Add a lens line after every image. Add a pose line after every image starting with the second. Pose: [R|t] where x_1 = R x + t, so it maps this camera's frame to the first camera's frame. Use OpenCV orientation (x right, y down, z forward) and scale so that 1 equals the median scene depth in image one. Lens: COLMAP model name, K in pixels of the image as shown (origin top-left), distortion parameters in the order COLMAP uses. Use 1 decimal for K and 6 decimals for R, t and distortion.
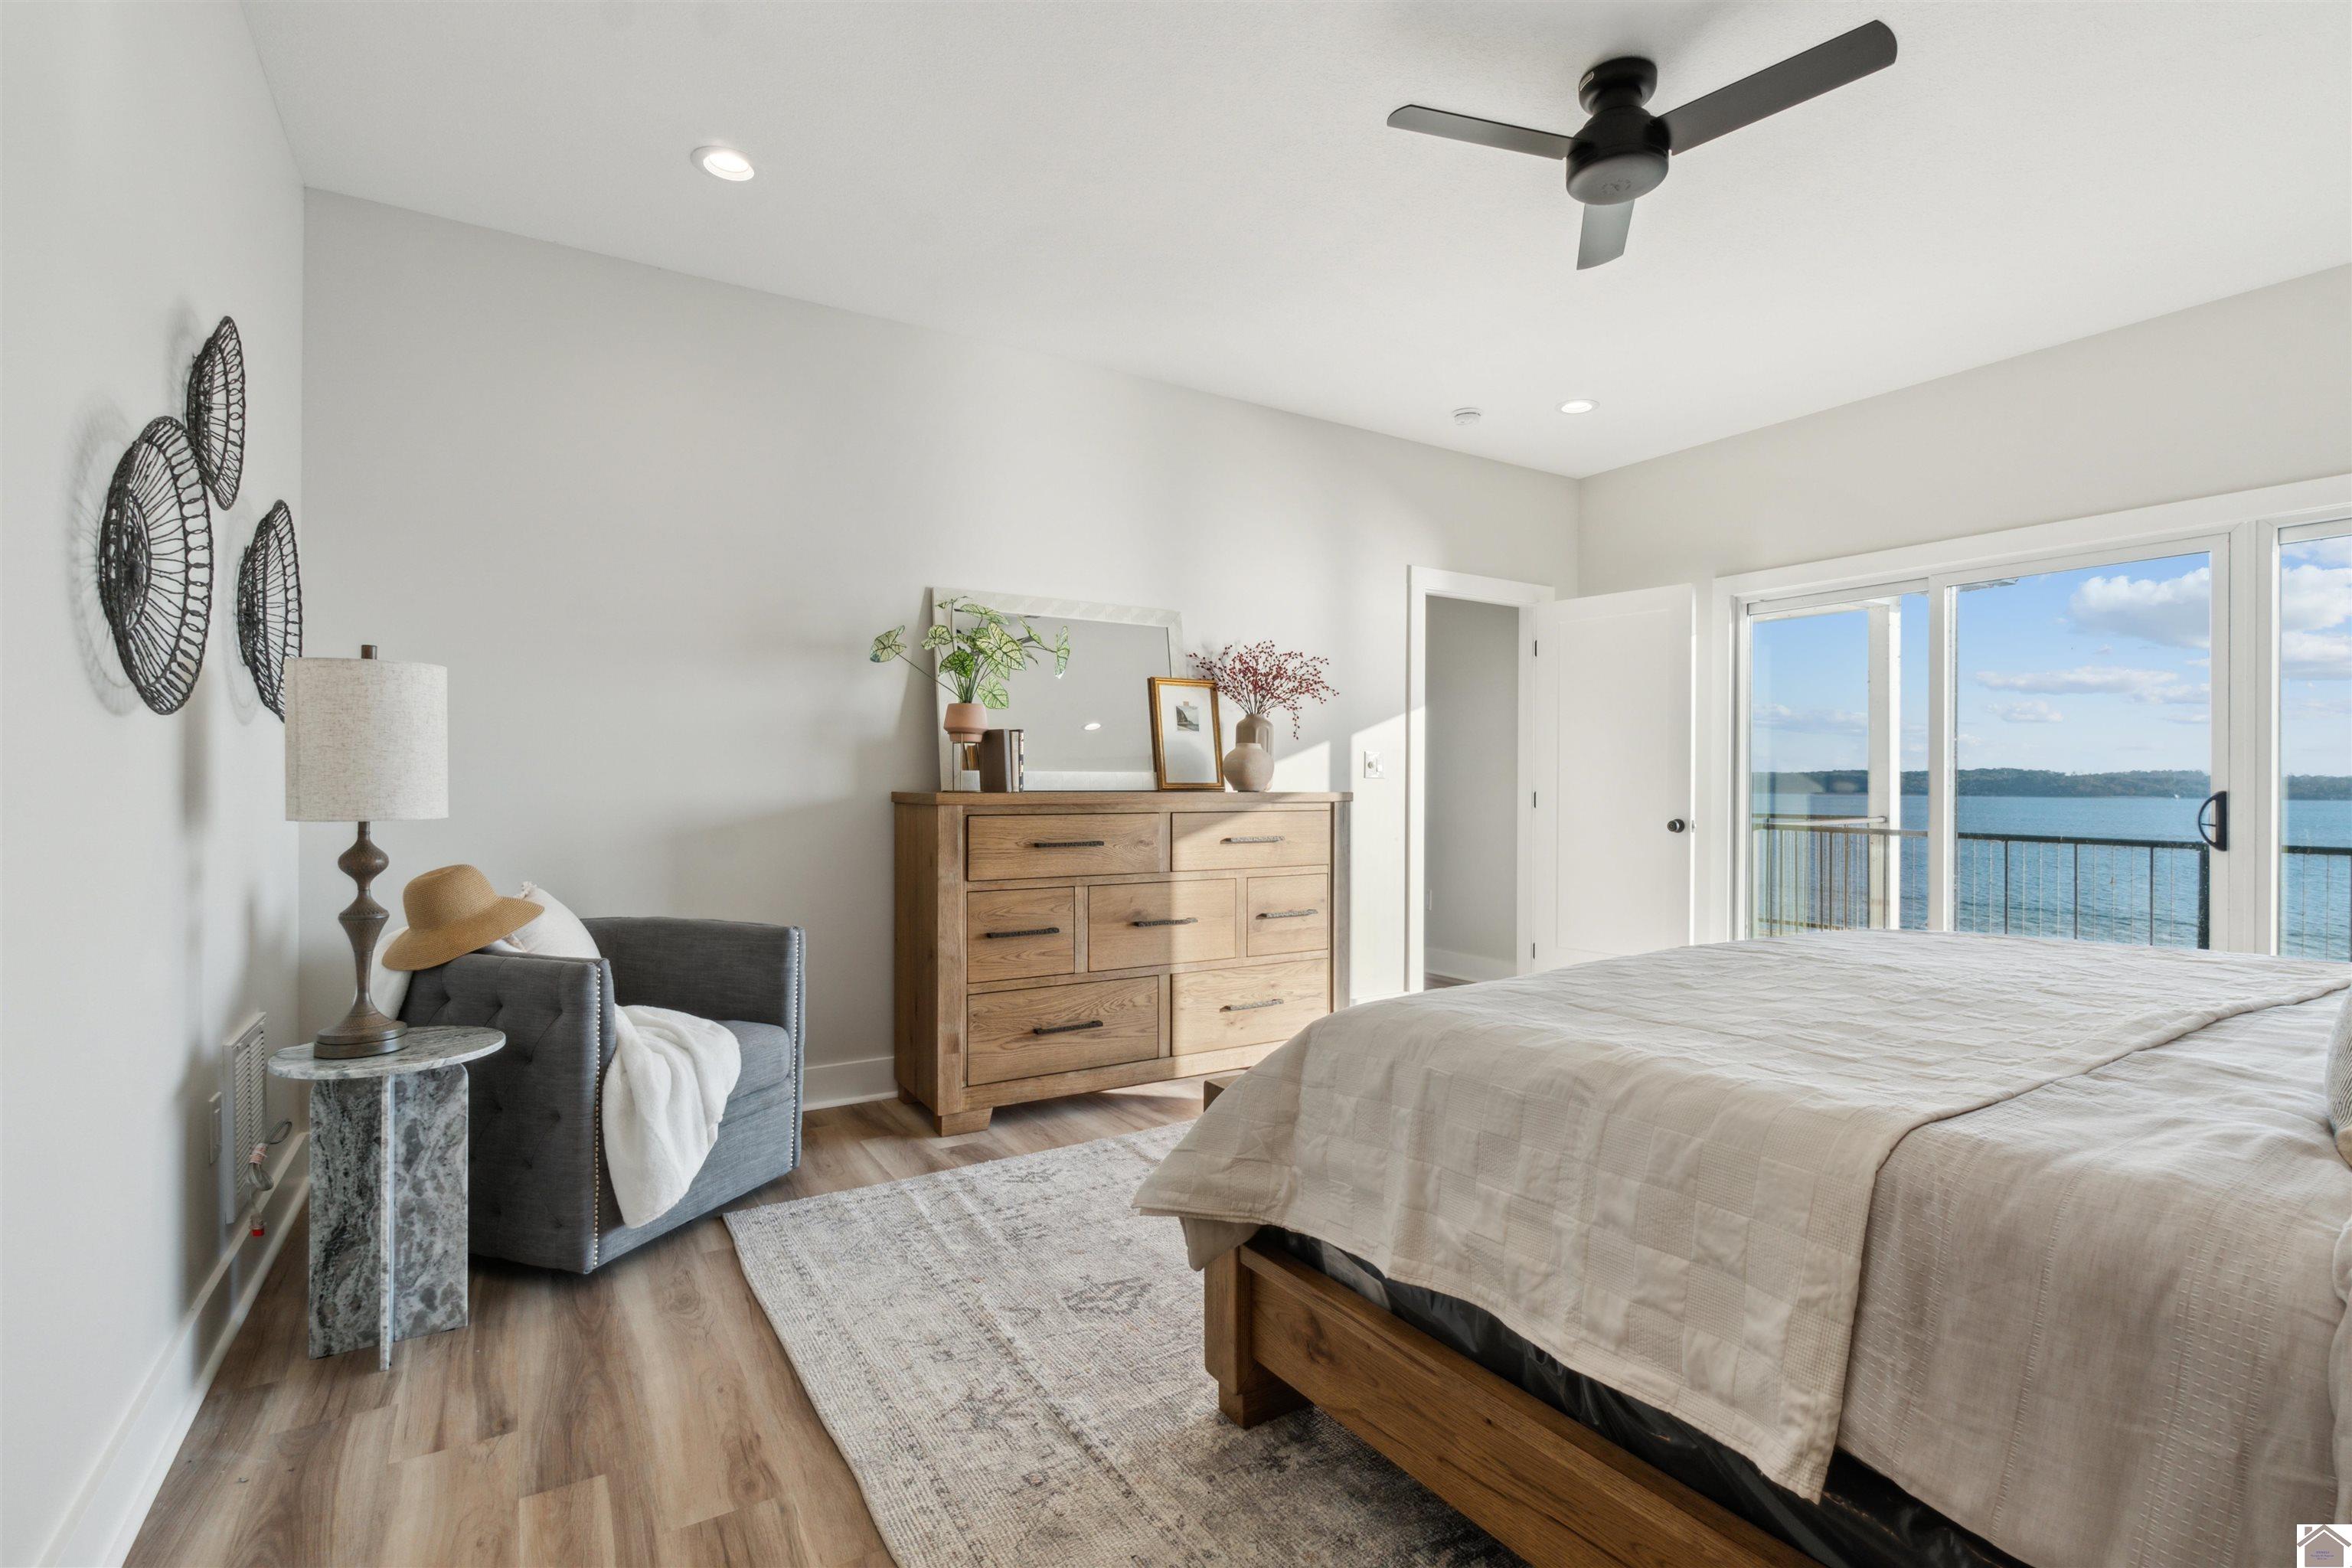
lens RADIAL K [[1090.1, 0, 1194.6], [0, 1090.1, 787.2], [0, 0, 1]] dist [-0.011510, 0.002323]
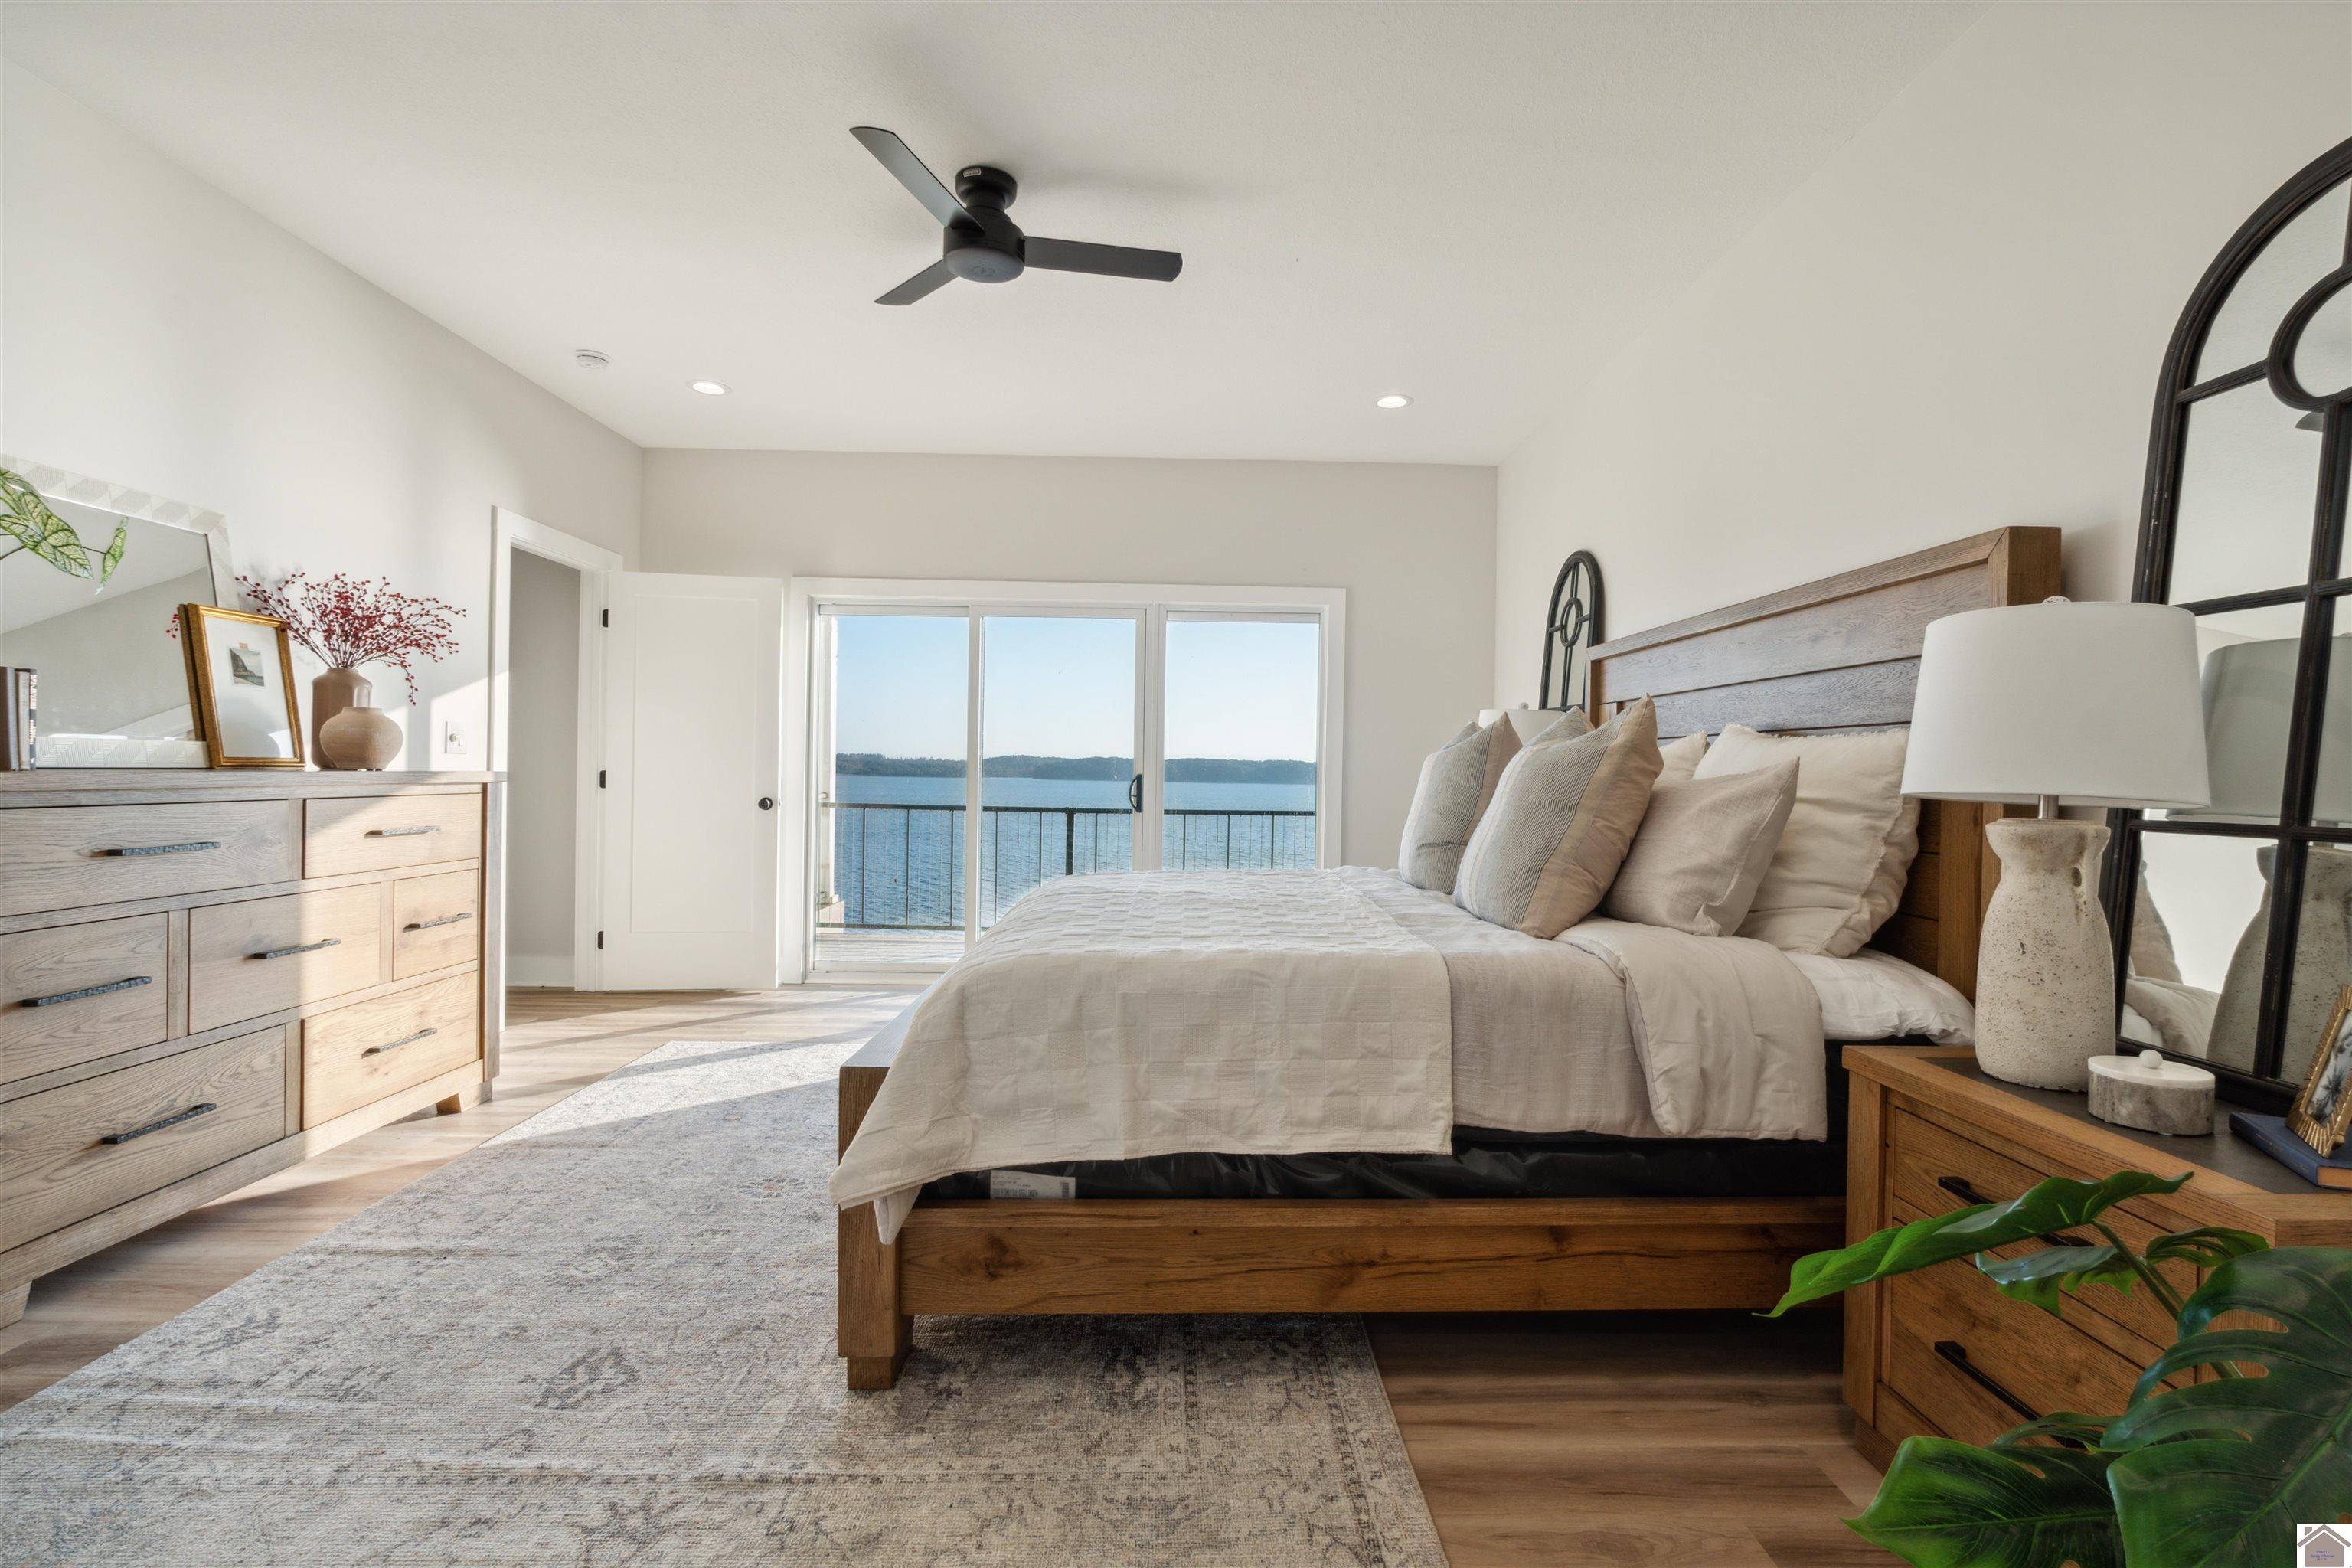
lens RADIAL K [[1090.1, 0, 1211.6], [0, 1090.1, 782.3], [0, 0, 1]] dist [-0.011510, 0.002323]
pose [[0.507599, -0.003566, 0.861586, -0.366843], [-0.010728, 0.999888, 0.010459, -0.002067], [-0.861527, -0.014552, 0.507504, 0.114703]]
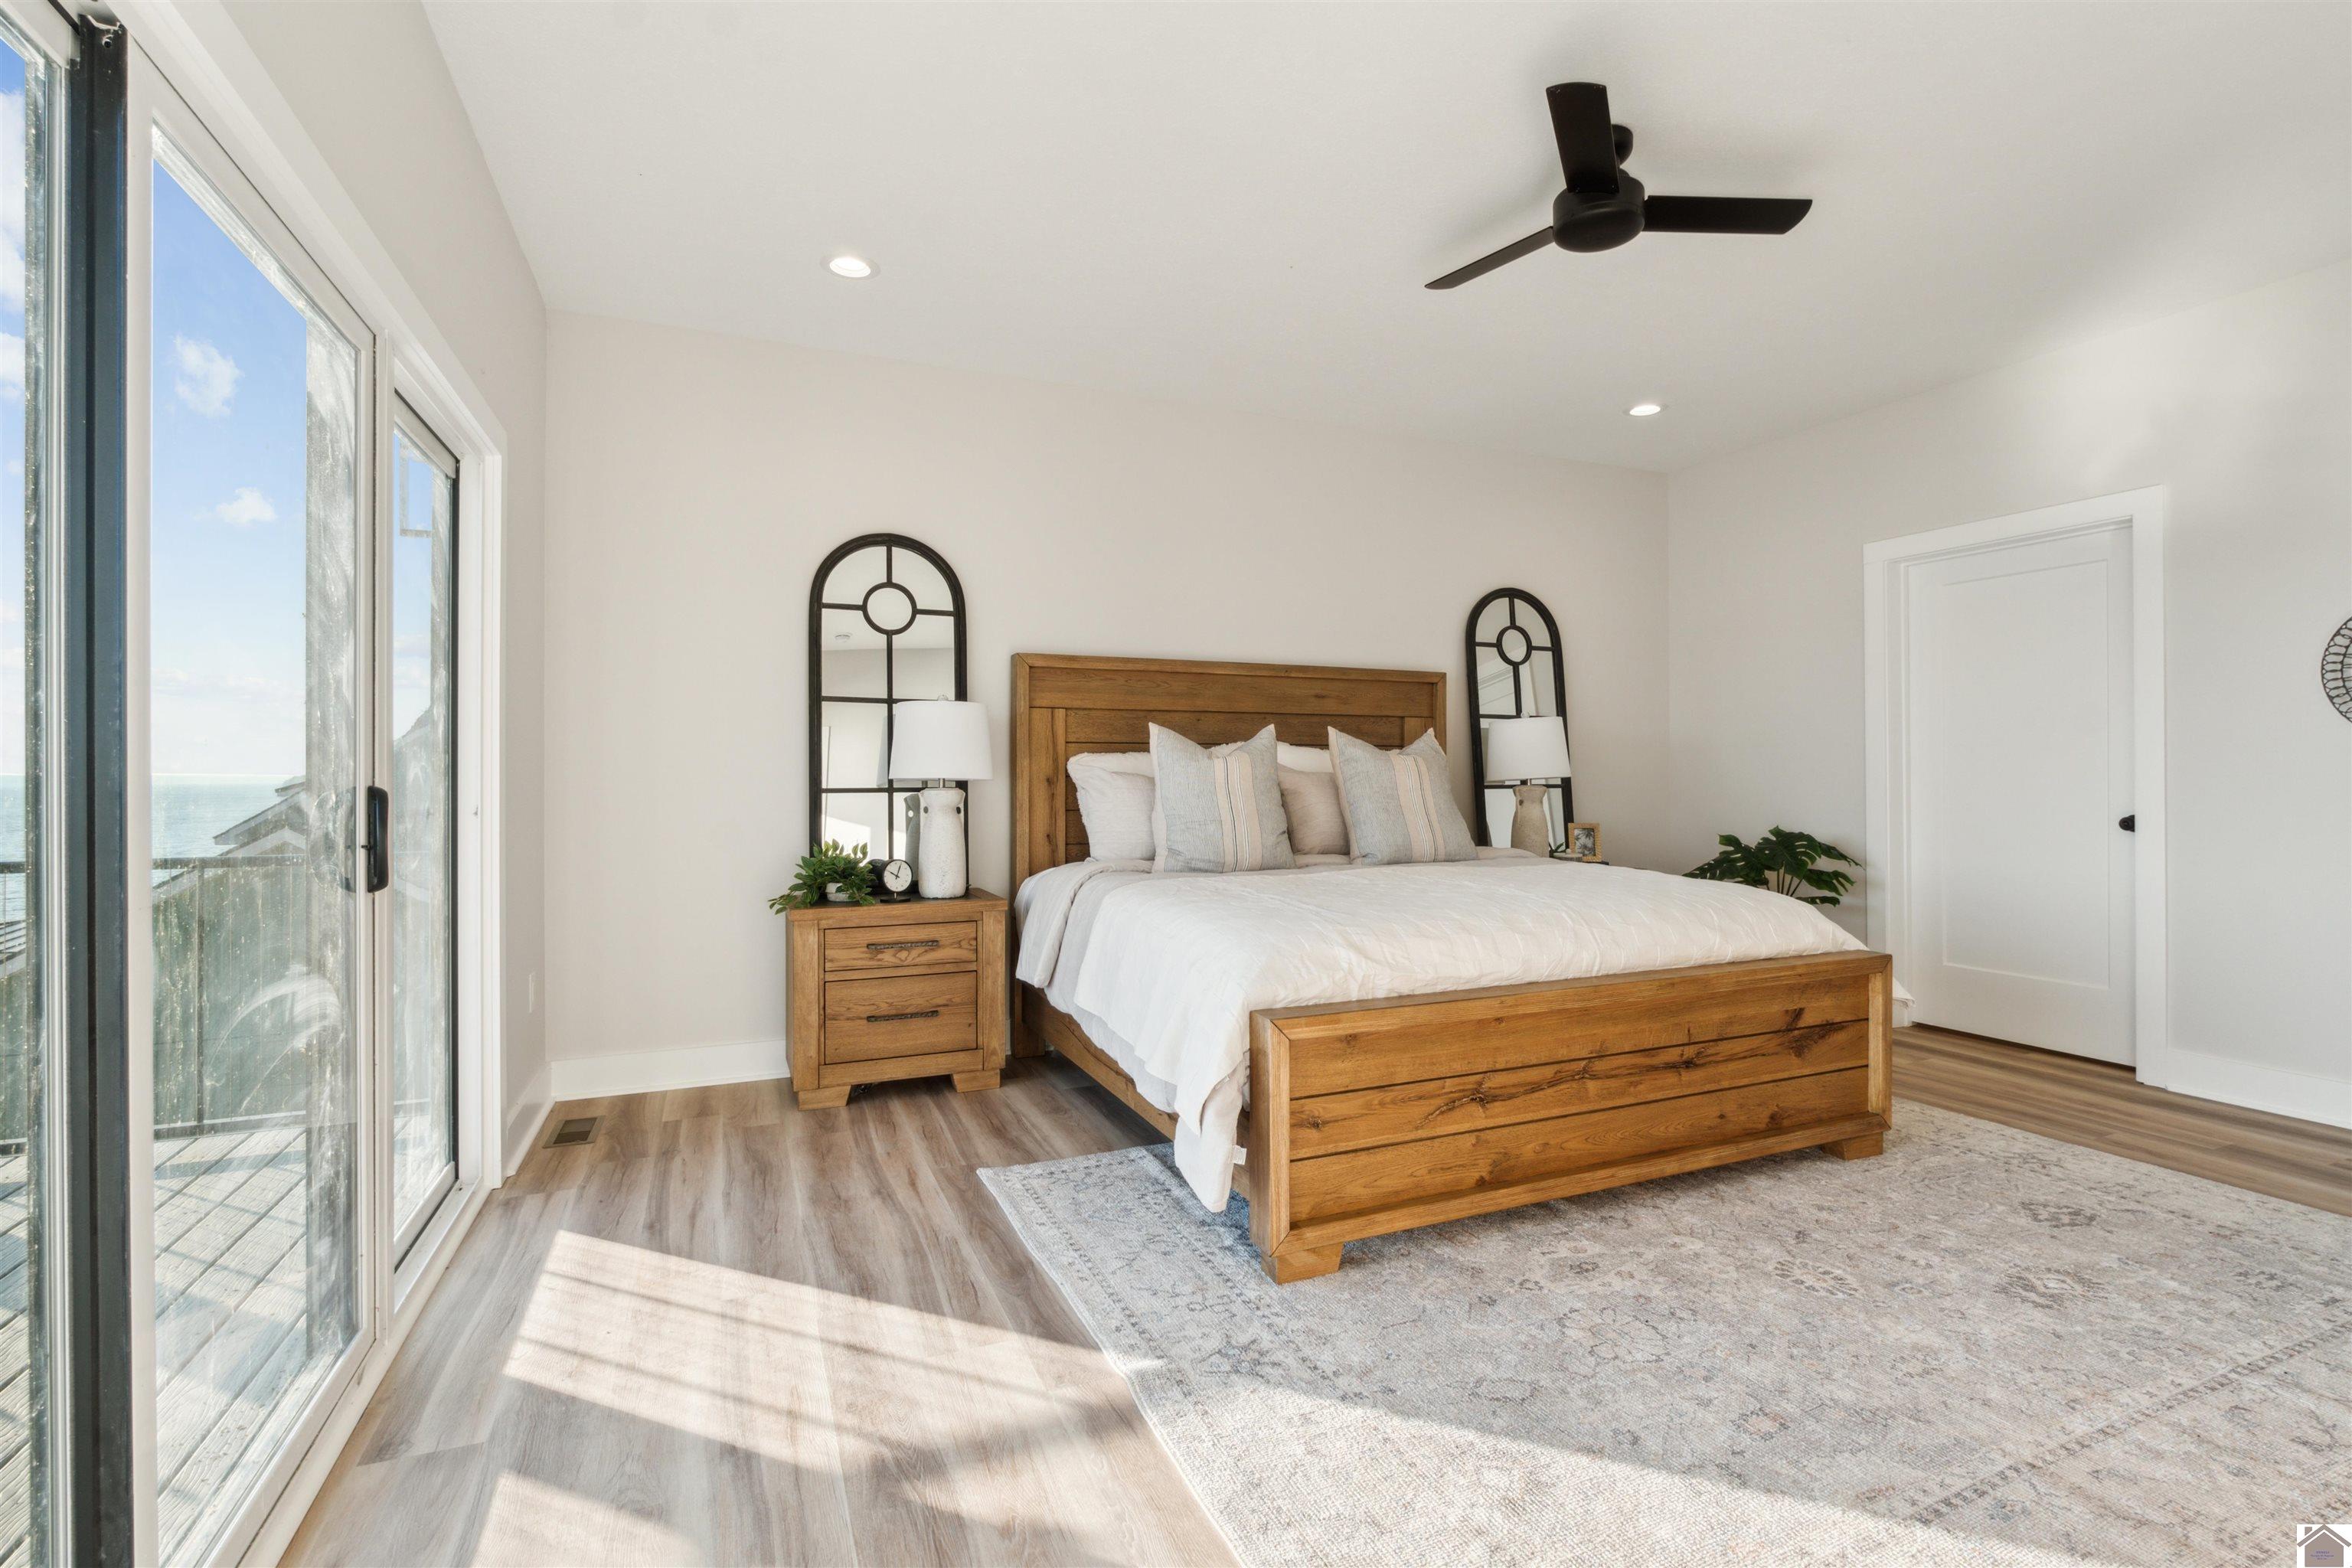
lens RADIAL K [[1090.1, 0, 1187.6], [0, 1090.1, 774.5], [0, 0, 1]] dist [-0.011510, 0.002323]
pose [[-0.987624, -0.001162, 0.156836, 0.438904], [-0.000542, 0.999992, 0.003999, -0.003710], [-0.156840, 0.003864, -0.987617, 1.520652]]
